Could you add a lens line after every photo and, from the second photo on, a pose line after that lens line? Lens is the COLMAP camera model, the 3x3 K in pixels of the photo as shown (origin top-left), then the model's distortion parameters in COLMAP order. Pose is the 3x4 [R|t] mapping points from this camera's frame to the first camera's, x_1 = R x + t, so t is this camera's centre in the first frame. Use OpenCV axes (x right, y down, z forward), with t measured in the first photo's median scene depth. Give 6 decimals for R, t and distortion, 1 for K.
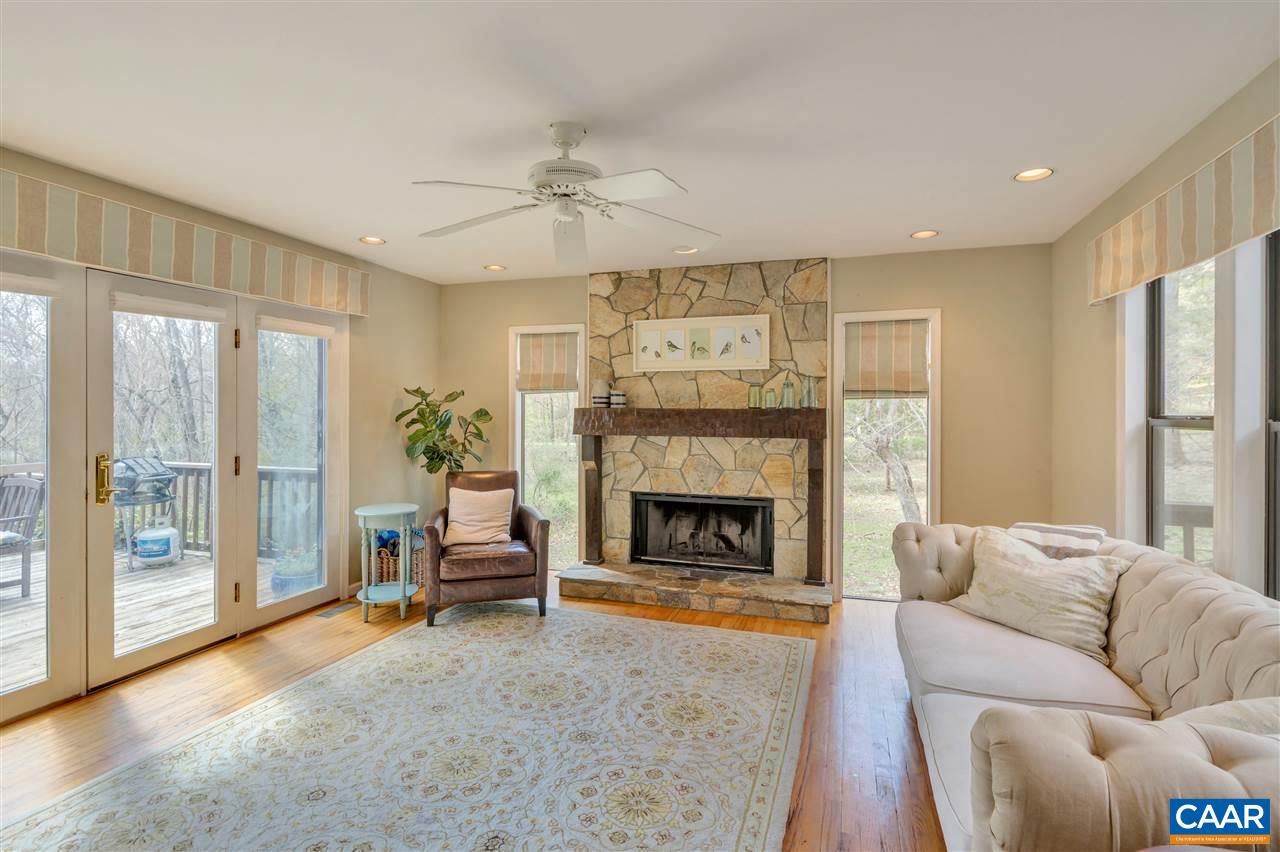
lens RADIAL K [[641.2, 0, 636.9], [0, 641.2, 416.5], [0, 0, 1]] dist [-0.000812, -0.000601]
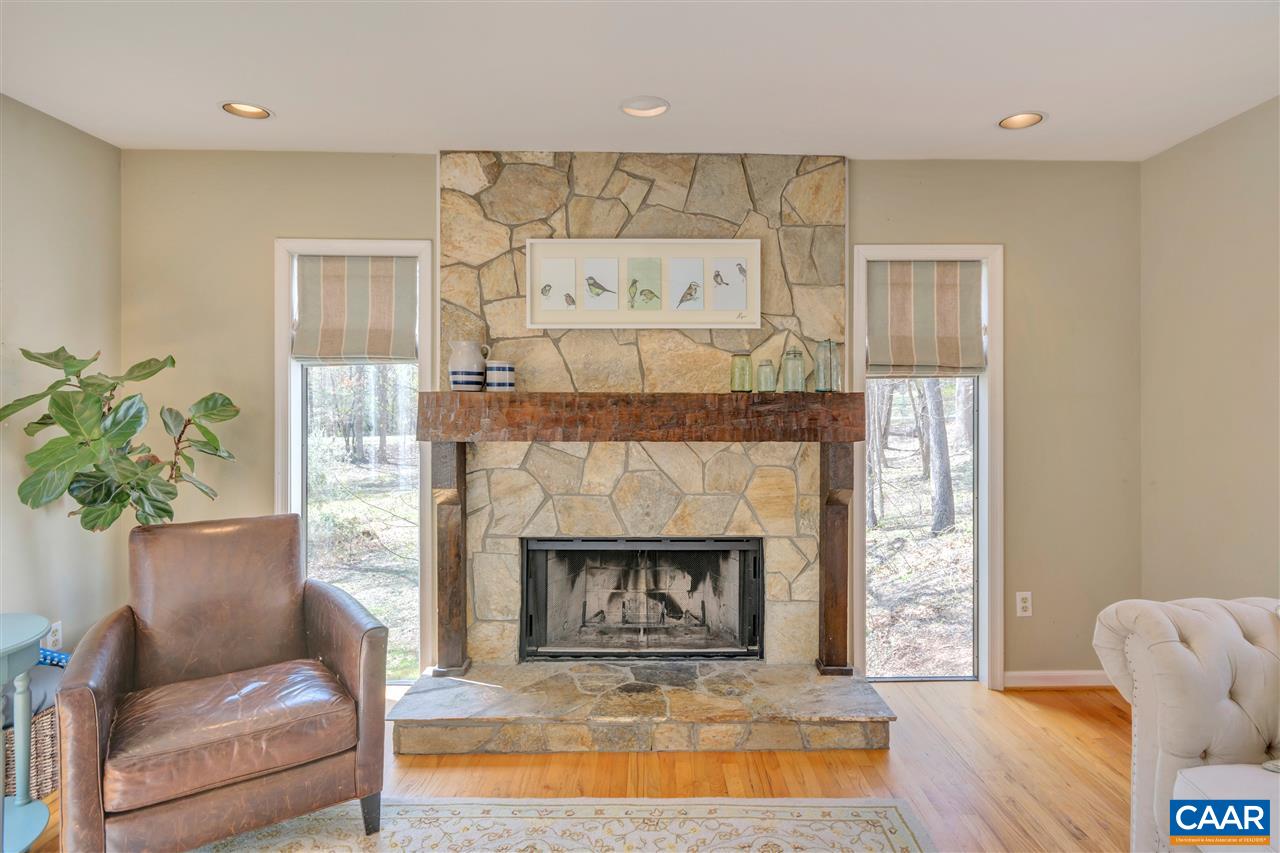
lens RADIAL K [[697.5, 0, 669.1], [0, 697.5, 402.2], [0, 0, 1]] dist [0.005115, 0.000257]
pose [[0.939984, -0.004357, 0.341191, -0.101447], [0.004734, 0.999989, -0.000272, -0.003504], [-0.341186, 0.001871, 0.939994, 0.385952]]
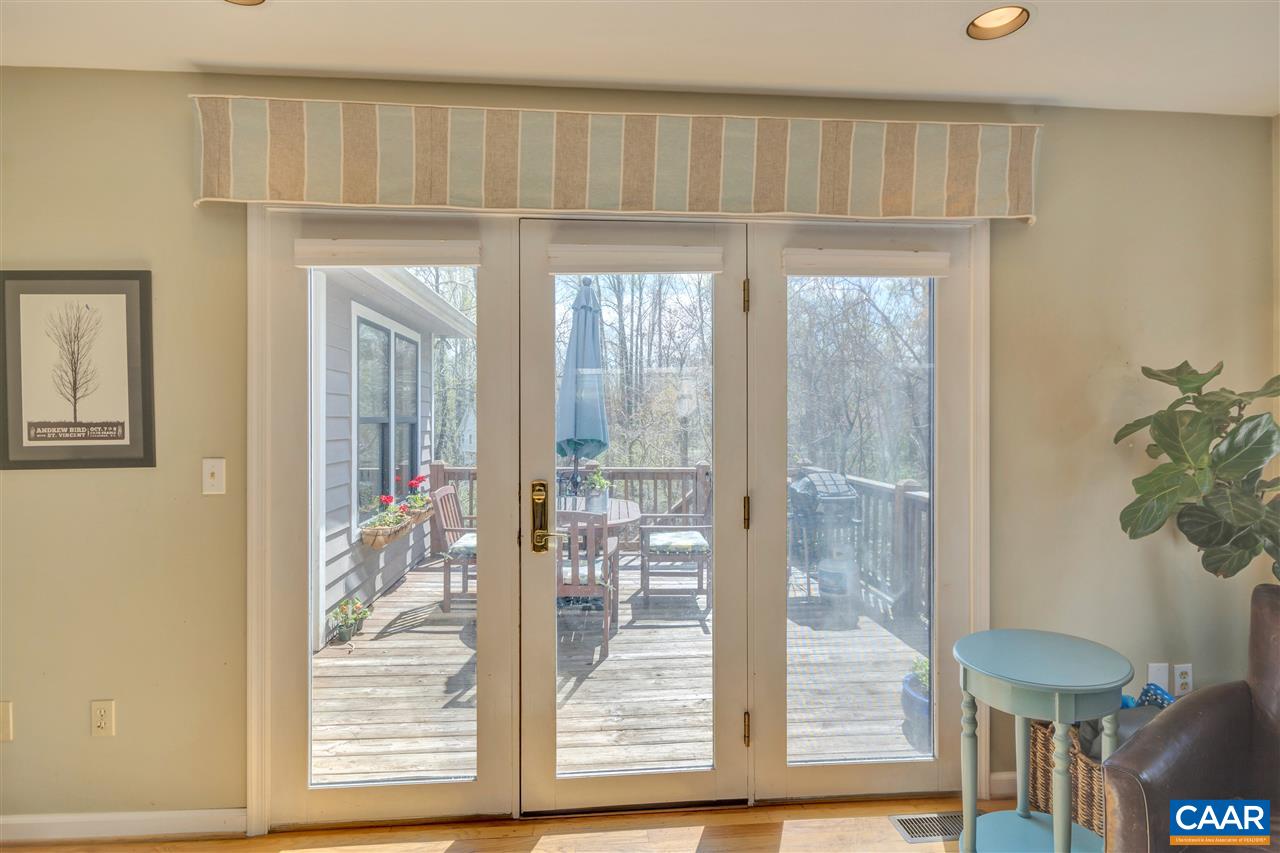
lens RADIAL K [[641.2, 0, 636.9], [0, 641.2, 417.0], [0, 0, 1]] dist [-0.000812, -0.000601]
pose [[0.388488, -0.004284, -0.921444, -0.096171], [-0.005805, 0.999958, -0.007097, -0.004669], [0.921435, 0.008106, 0.388447, 0.534955]]
